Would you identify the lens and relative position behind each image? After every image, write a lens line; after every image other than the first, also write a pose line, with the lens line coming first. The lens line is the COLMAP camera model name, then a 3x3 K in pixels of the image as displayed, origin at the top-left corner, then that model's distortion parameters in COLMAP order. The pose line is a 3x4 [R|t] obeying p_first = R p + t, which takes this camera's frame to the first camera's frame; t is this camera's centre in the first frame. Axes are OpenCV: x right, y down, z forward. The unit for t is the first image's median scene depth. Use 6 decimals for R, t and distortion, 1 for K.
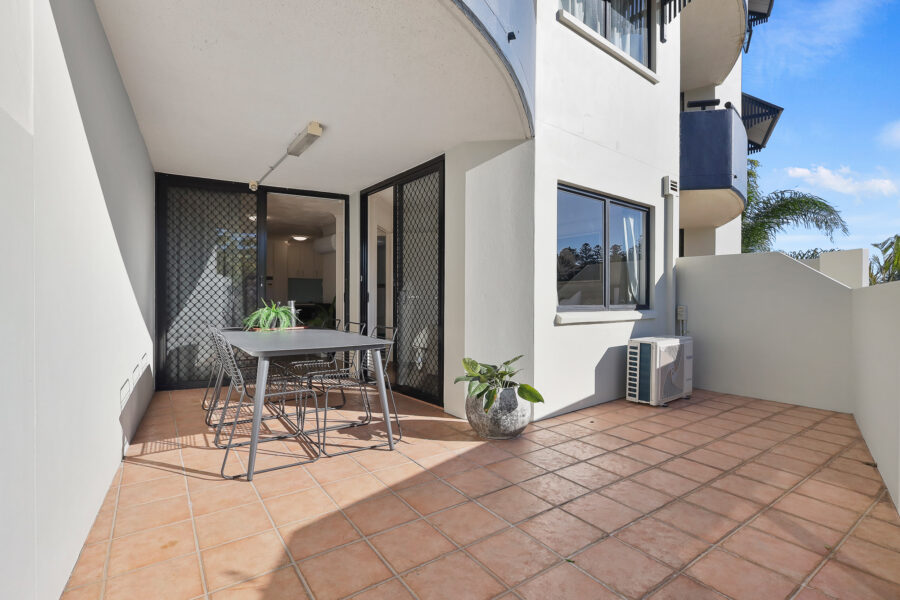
lens RADIAL K [[417.0, 0, 450.0], [0, 417.0, 300.0], [0, 0, 1]] dist [-0.003656, -0.000436]
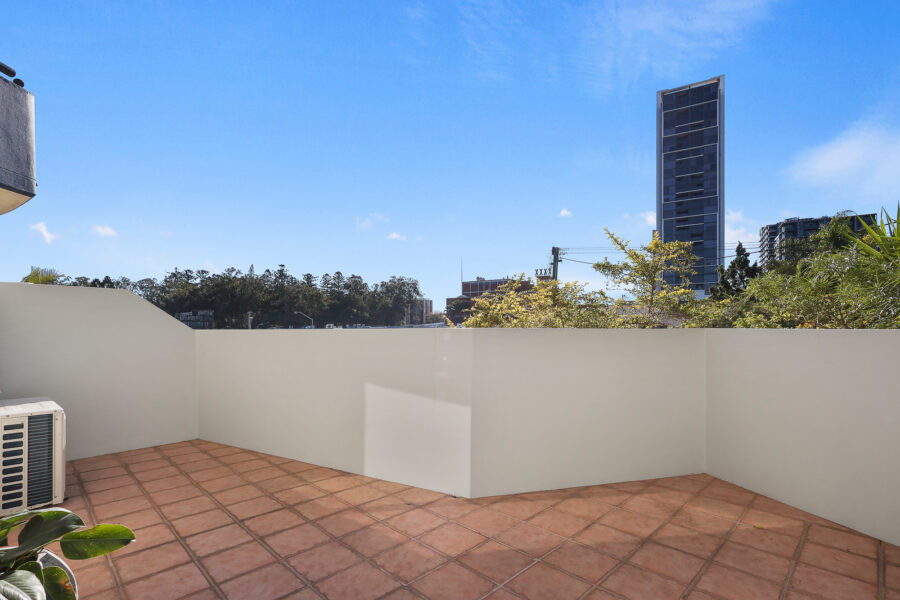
lens RADIAL K [[423.3, 0, 452.2], [0, 423.3, 324.5], [0, 0, 1]] dist [-0.000649, 0.000178]
pose [[-0.148191, 0.004756, 0.988947, -0.459414], [0.017689, 0.999841, -0.002157, -0.040985], [-0.988801, 0.017173, -0.148252, 0.737810]]
